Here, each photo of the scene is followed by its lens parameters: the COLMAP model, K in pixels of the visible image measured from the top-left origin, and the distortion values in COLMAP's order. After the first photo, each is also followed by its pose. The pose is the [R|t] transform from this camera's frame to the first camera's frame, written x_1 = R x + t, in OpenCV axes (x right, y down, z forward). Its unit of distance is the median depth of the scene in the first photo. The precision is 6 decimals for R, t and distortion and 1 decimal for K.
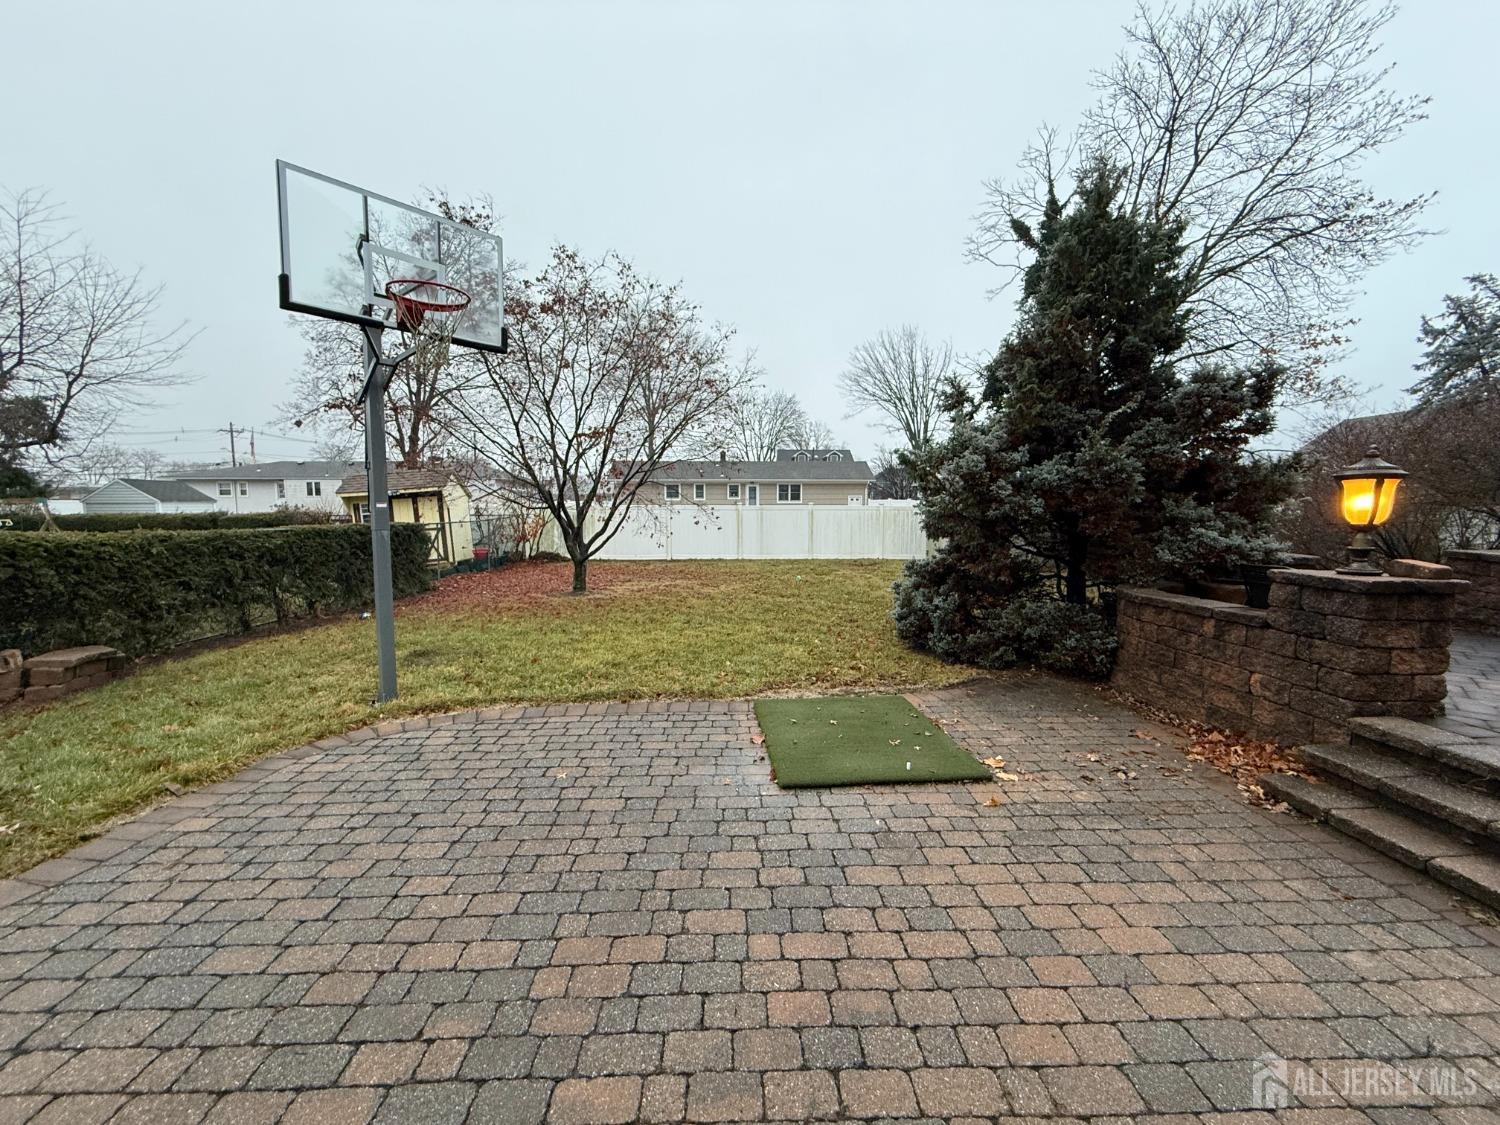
lens RADIAL K [[601.4, 0, 745.2], [0, 601.4, 560.7], [0, 0, 1]] dist [0.000708, -0.000444]
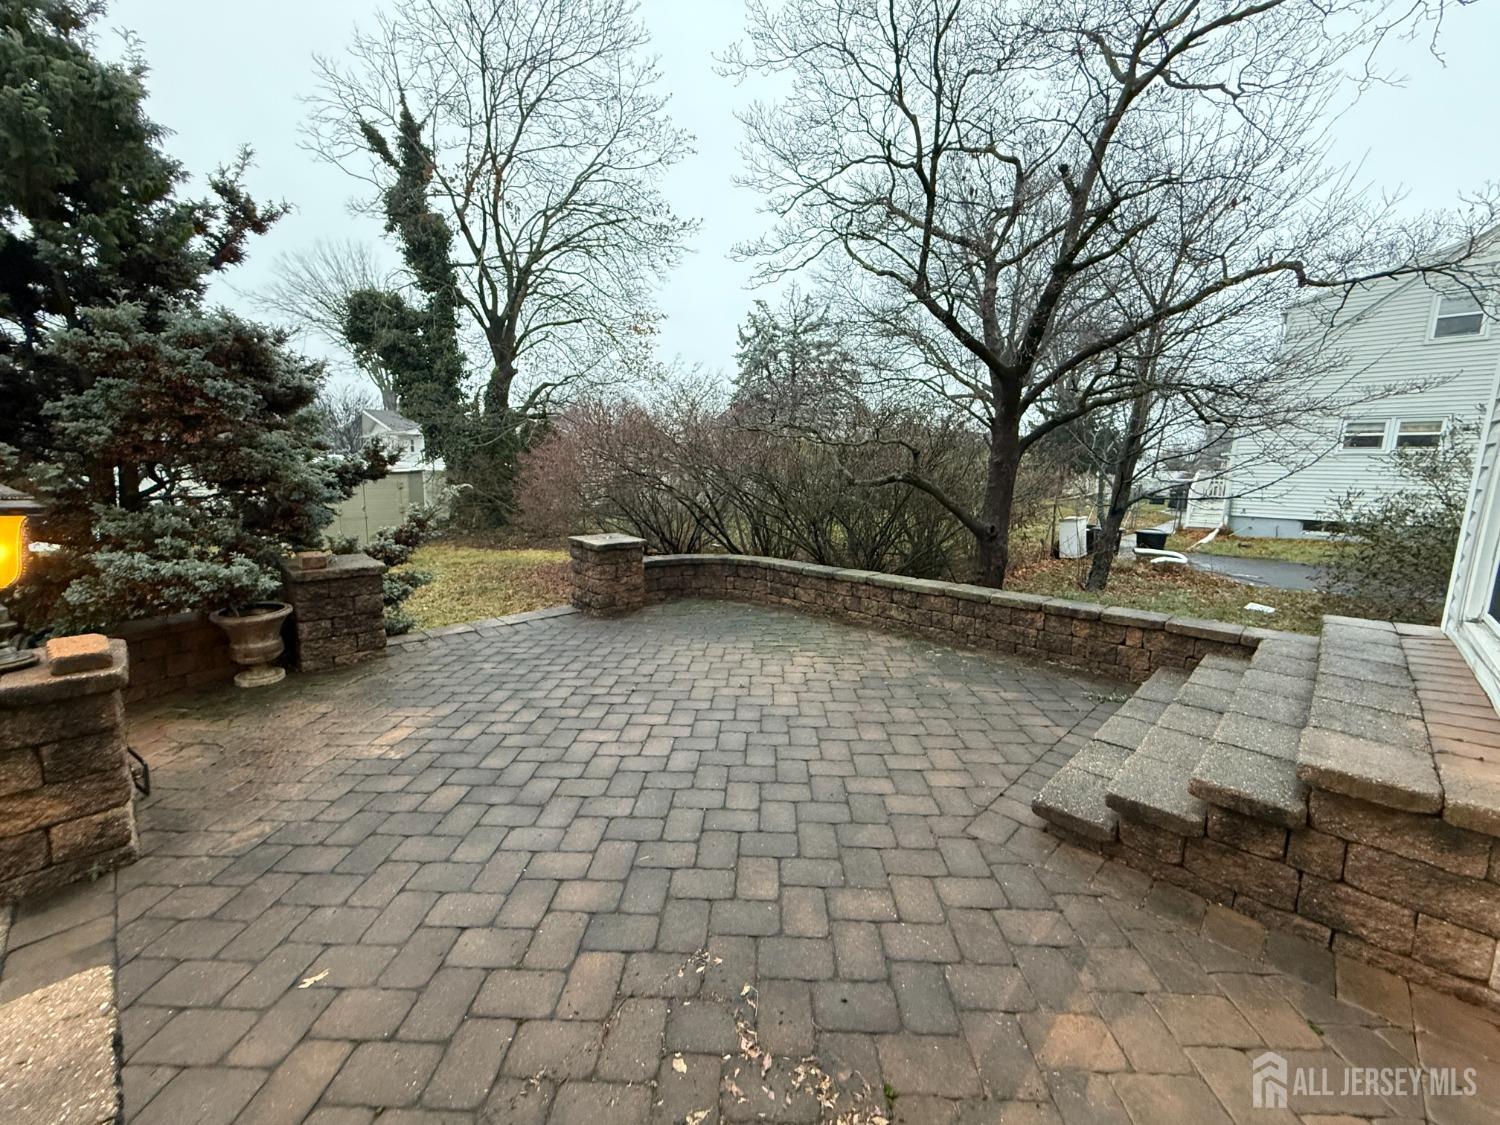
lens RADIAL K [[601.4, 0, 748.6], [0, 601.4, 563.8], [0, 0, 1]] dist [0.000708, -0.000444]
pose [[0.726857, -0.102704, 0.679067, 0.872170], [0.047005, 0.993876, 0.100003, -0.080915], [-0.685179, -0.040768, 0.727233, 0.028365]]
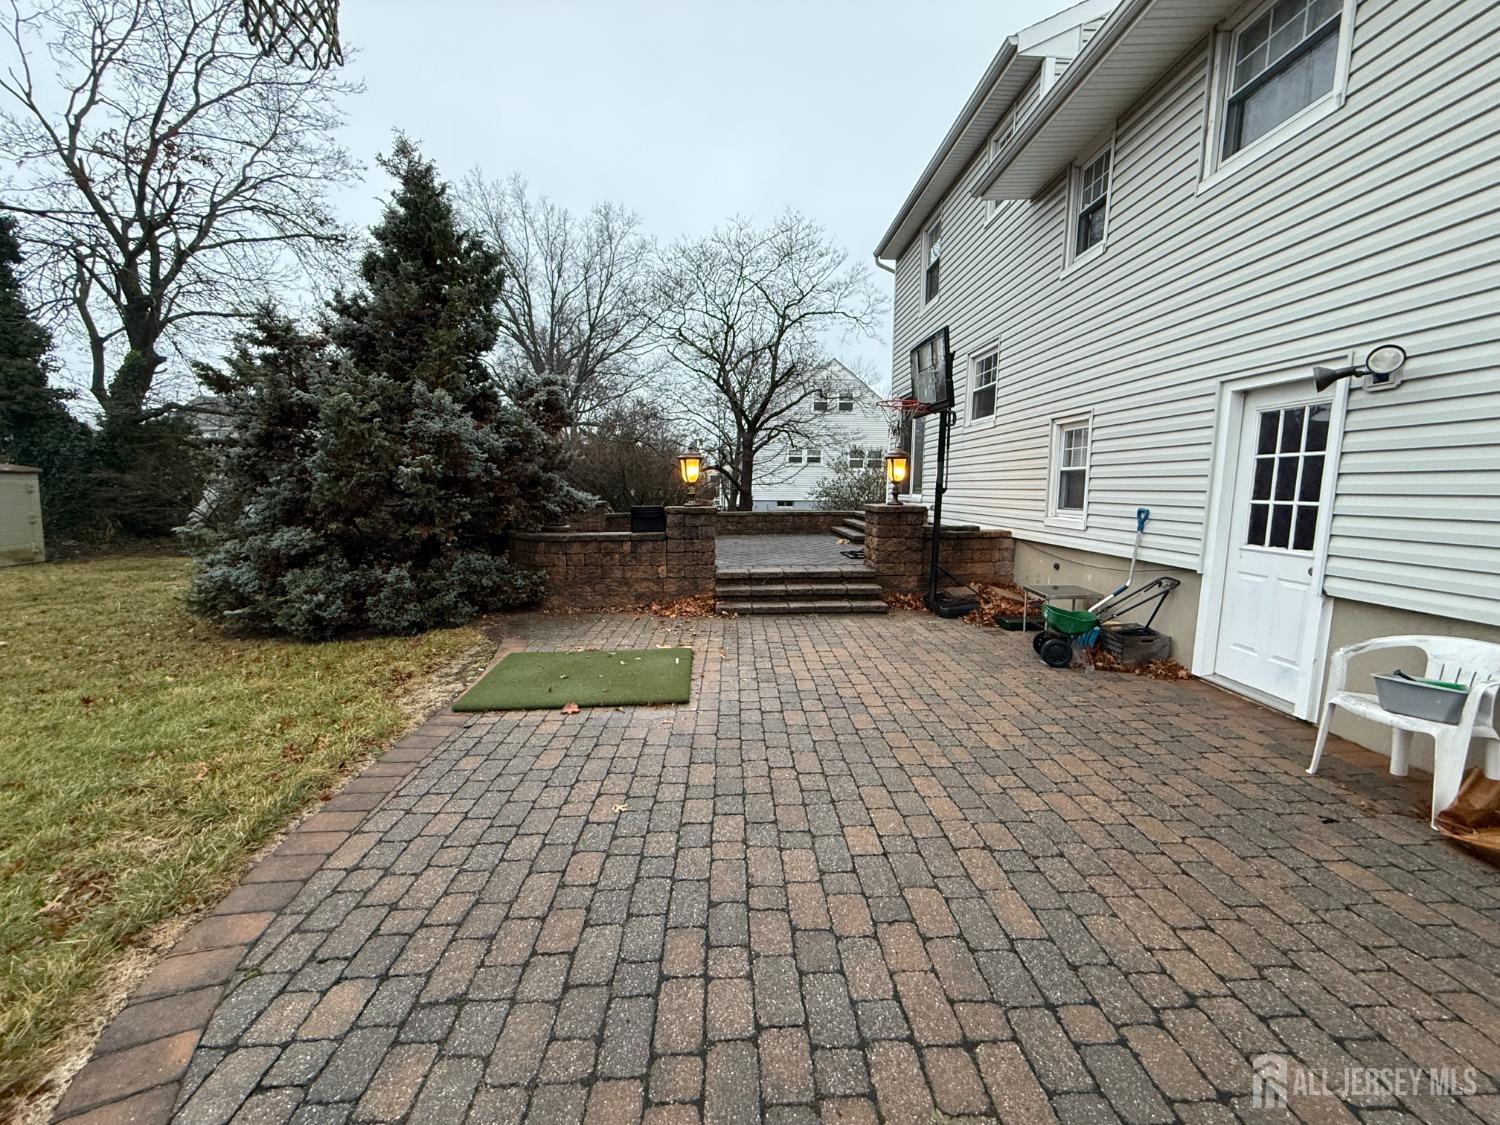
lens RADIAL K [[601.4, 0, 748.4], [0, 601.4, 557.0], [0, 0, 1]] dist [0.000708, -0.000444]
pose [[-0.005314, -0.117639, 0.993042, -0.850958], [0.082556, 0.989615, 0.117675, -0.026459], [-0.996572, 0.082607, 0.004453, 0.673740]]
